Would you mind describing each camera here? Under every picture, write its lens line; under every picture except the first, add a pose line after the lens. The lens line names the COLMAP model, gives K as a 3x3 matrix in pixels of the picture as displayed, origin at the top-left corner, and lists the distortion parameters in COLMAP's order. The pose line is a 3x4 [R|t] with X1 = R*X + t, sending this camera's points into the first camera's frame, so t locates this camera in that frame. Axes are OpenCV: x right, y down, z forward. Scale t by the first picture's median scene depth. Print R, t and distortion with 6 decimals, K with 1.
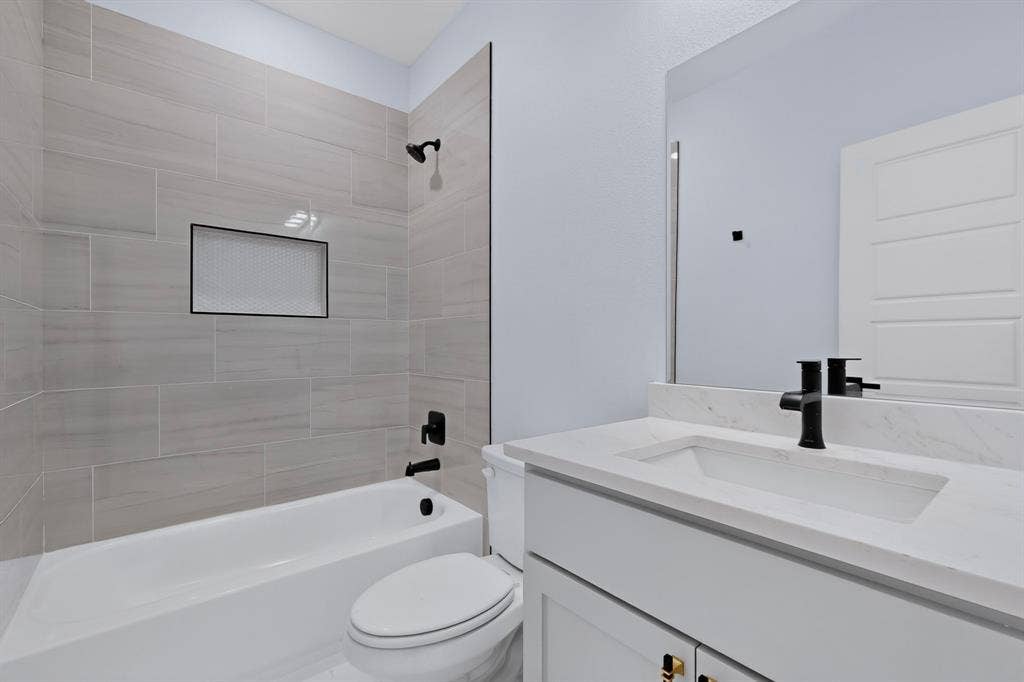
lens RADIAL K [[448.2, 0, 533.5], [0, 448.2, 340.7], [0, 0, 1]] dist [-0.001370, 0.000004]
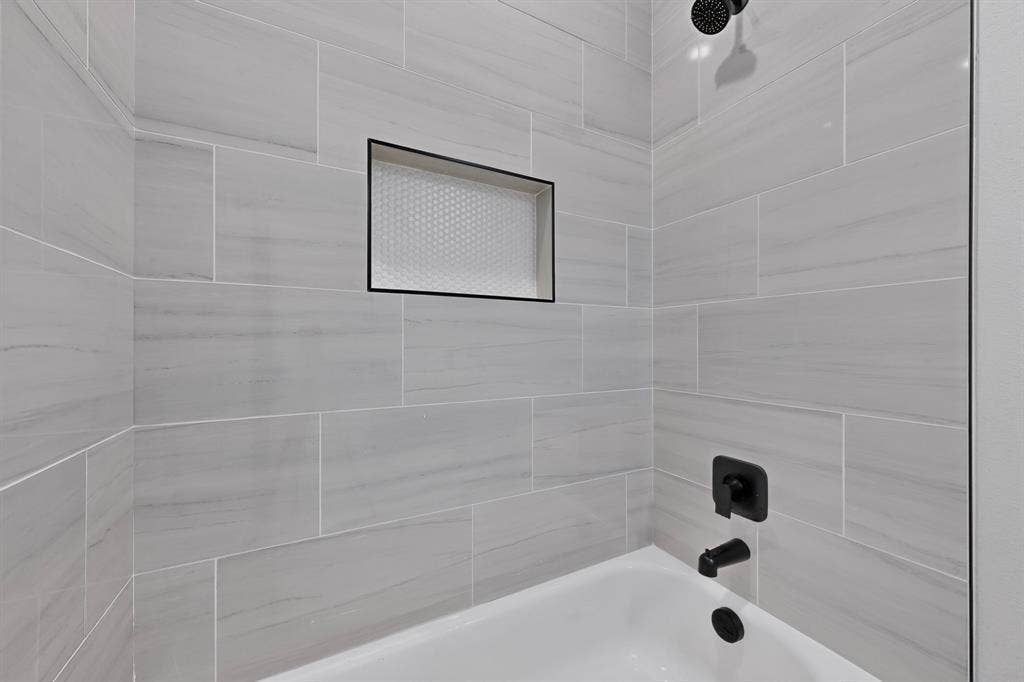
lens RADIAL K [[395.4, 0, 538.9], [0, 395.4, 346.1], [0, 0, 1]] dist [0.001934, 0.000011]
pose [[0.981471, 0.007294, -0.191472, -0.381368], [-0.004233, 0.999857, 0.016389, 0.003388], [0.191564, -0.015275, 0.981361, 0.453702]]
